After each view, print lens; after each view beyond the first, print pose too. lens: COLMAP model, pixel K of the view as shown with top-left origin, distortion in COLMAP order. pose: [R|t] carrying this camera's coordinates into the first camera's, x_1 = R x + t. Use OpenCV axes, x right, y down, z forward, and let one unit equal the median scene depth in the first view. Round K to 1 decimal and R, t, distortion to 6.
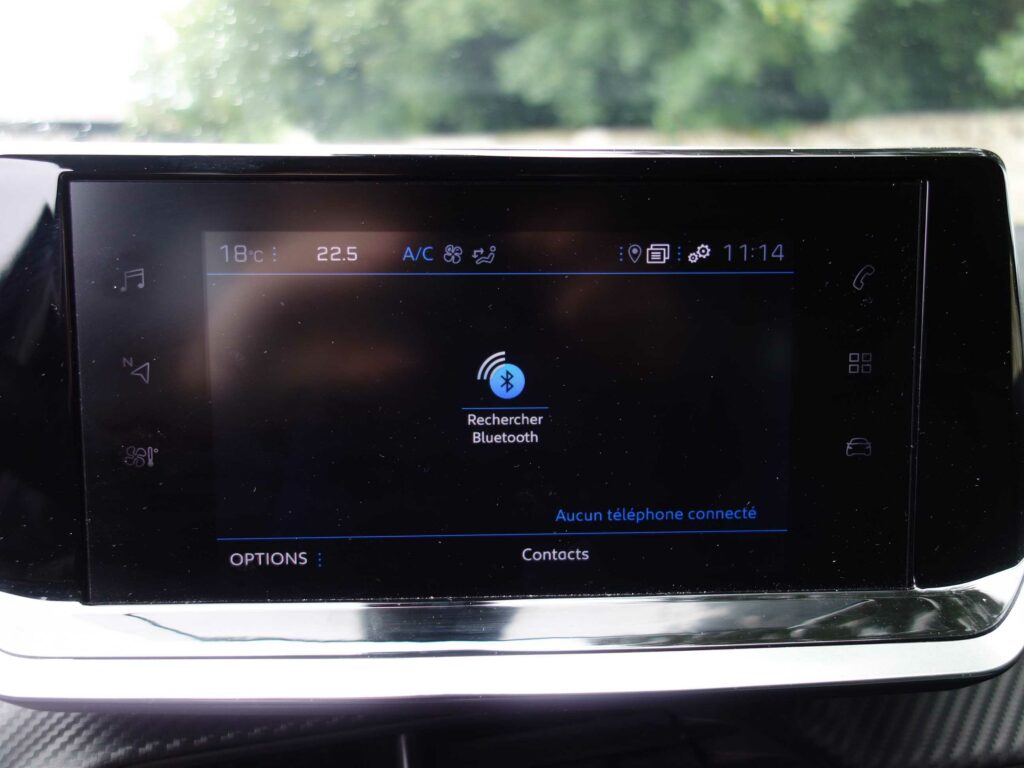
lens RADIAL K [[931.6, 0, 513.3], [0, 931.6, 395.9], [0, 0, 1]] dist [0.001768, 0.006015]
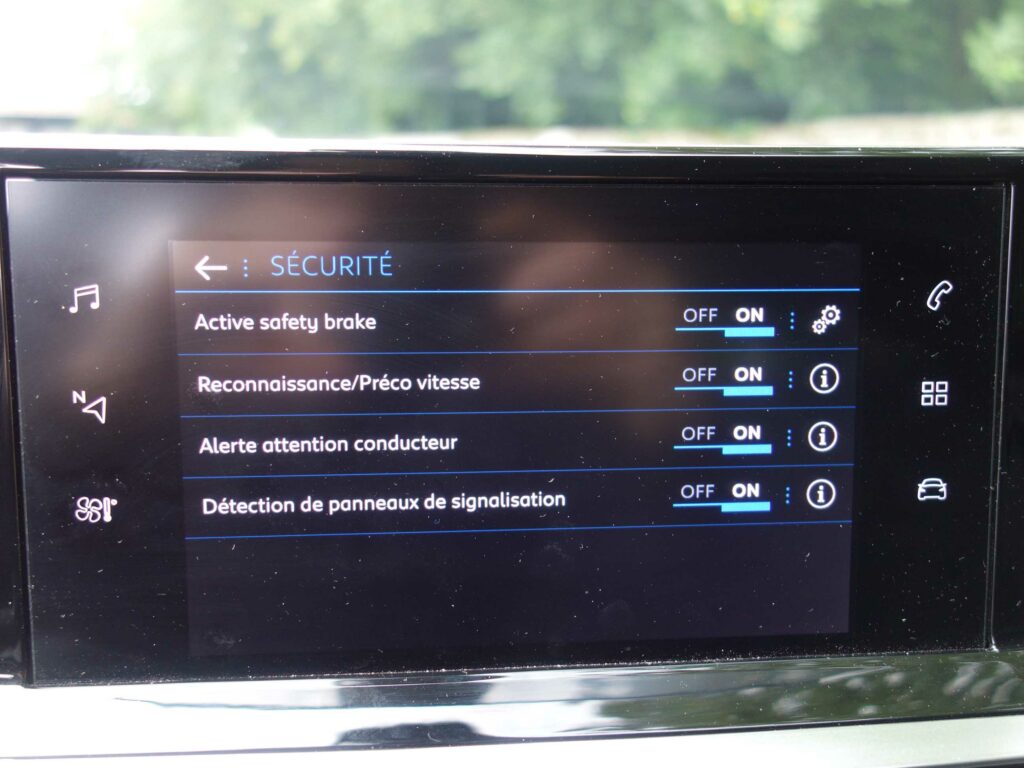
lens RADIAL K [[912.5, 0, 508.4], [0, 912.5, 387.0], [0, 0, 1]] dist [0.002433, 0.001824]
pose [[0.999109, -0.003388, 0.042063, -0.062310], [0.003418, 0.999994, -0.000640, -0.042013], [-0.042060, 0.000783, 0.999115, 0.162680]]
